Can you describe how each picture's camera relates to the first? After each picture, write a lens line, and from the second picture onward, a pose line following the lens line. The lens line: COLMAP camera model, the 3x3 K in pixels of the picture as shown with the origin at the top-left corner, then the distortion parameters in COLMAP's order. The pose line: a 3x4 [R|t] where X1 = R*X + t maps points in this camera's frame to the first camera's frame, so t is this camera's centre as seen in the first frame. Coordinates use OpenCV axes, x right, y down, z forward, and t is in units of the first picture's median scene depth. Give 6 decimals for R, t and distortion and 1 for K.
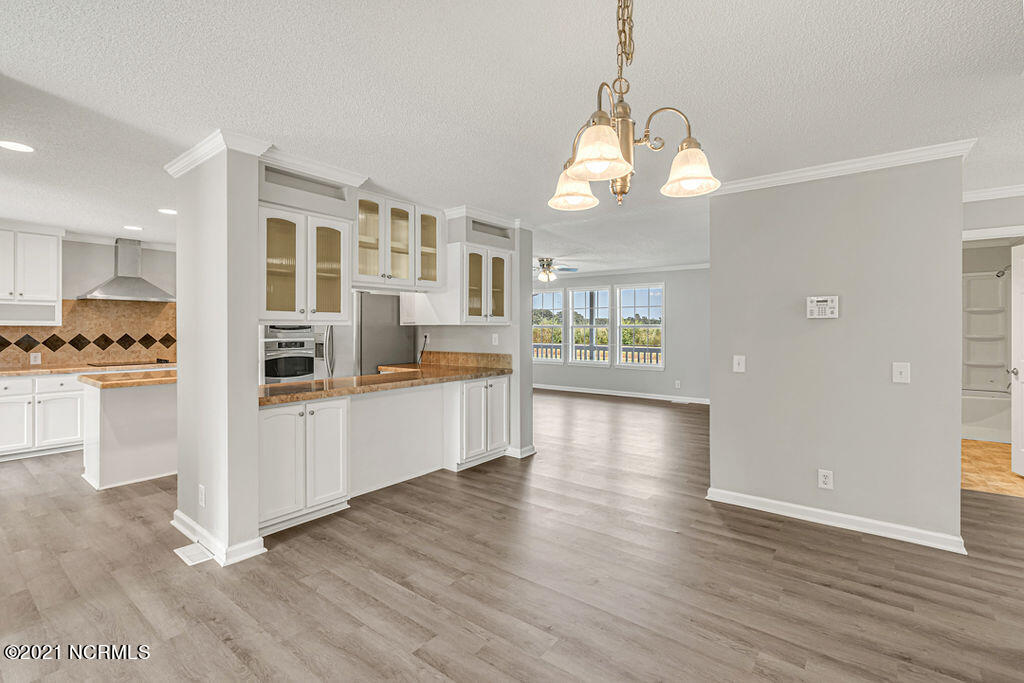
lens RADIAL K [[469.3, 0, 511.5], [0, 469.3, 332.8], [0, 0, 1]] dist [-0.001376, 0.000378]
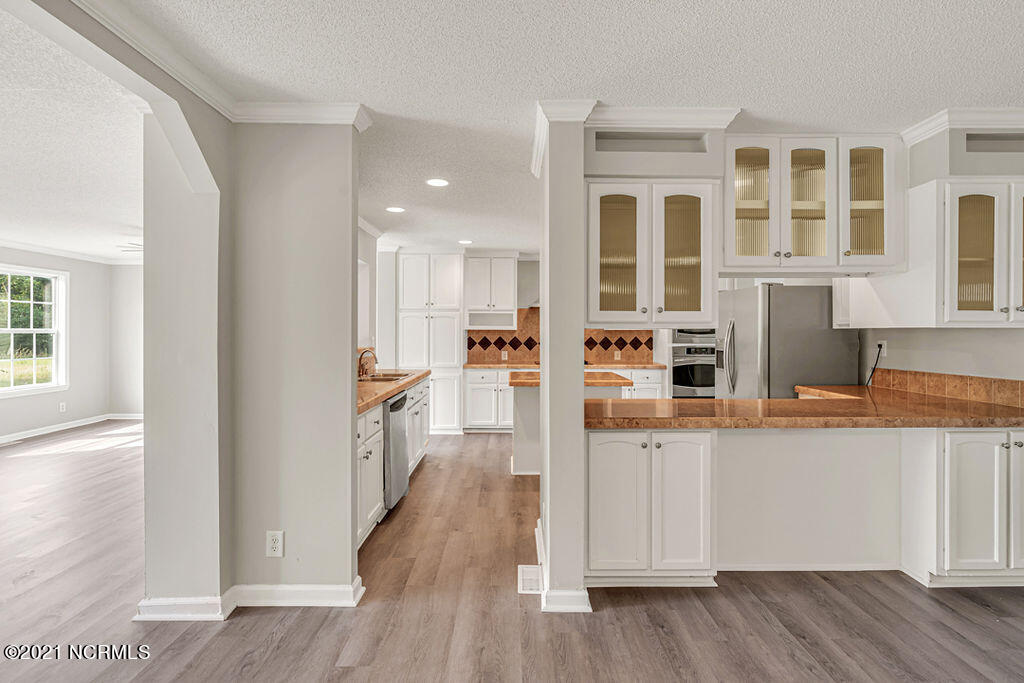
lens RADIAL K [[475.4, 0, 513.1], [0, 475.4, 330.9], [0, 0, 1]] dist [-0.000669, -0.000036]
pose [[0.624709, 0.000571, -0.780858, 0.018819], [-0.009699, 0.999928, -0.007028, -0.004400], [0.780798, 0.011964, 0.624669, 0.265211]]
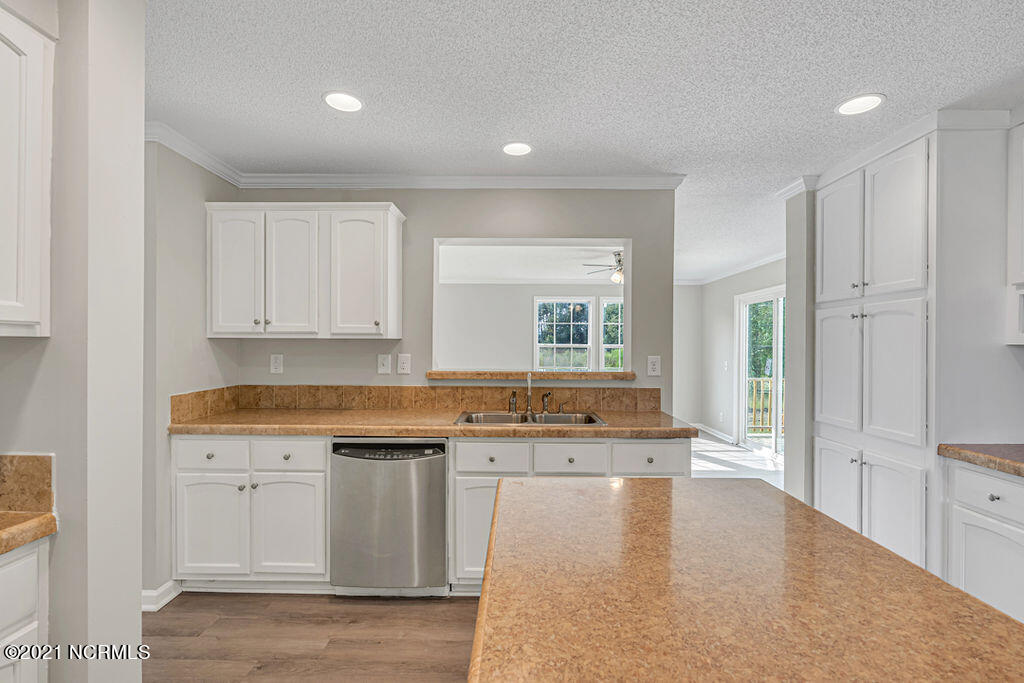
lens RADIAL K [[465.3, 0, 514.3], [0, 465.3, 346.4], [0, 0, 1]] dist [0.001043, 0.000278]
pose [[-0.791134, -0.004192, -0.611629, -0.569861], [-0.014064, 0.999837, 0.011339, -0.014586], [0.611481, 0.017573, -0.791064, 1.216719]]
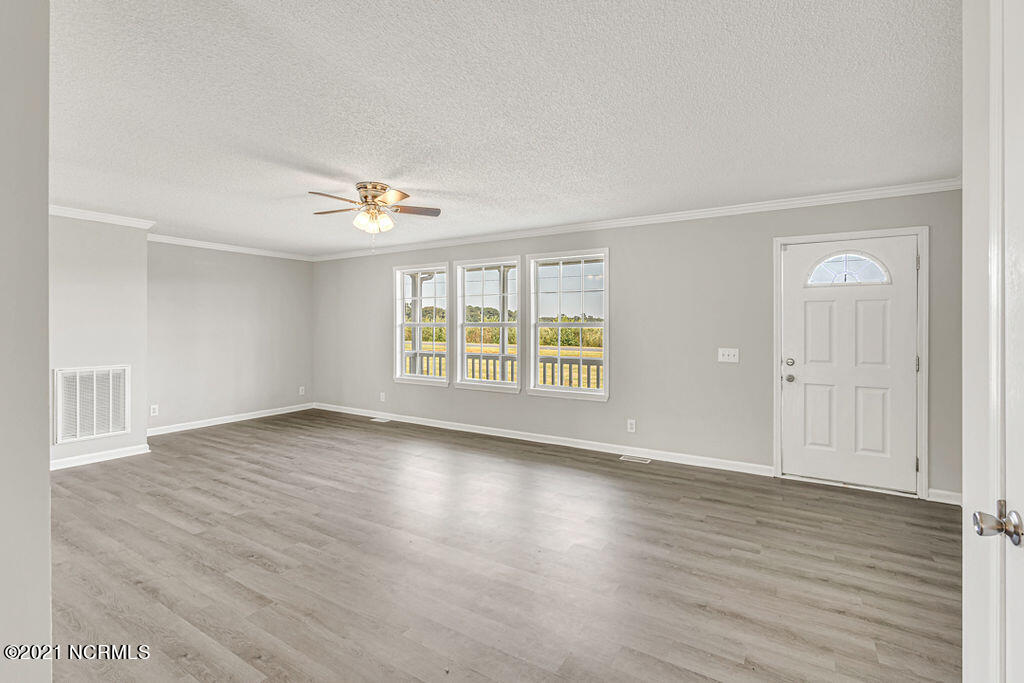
lens RADIAL K [[469.3, 0, 511.5], [0, 469.3, 332.8], [0, 0, 1]] dist [-0.001376, 0.000378]
pose [[0.994028, 0.000354, 0.109127, 0.299877], [-0.000558, 0.999998, 0.001838, -0.009874], [-0.109127, -0.001888, 0.994026, 0.917413]]
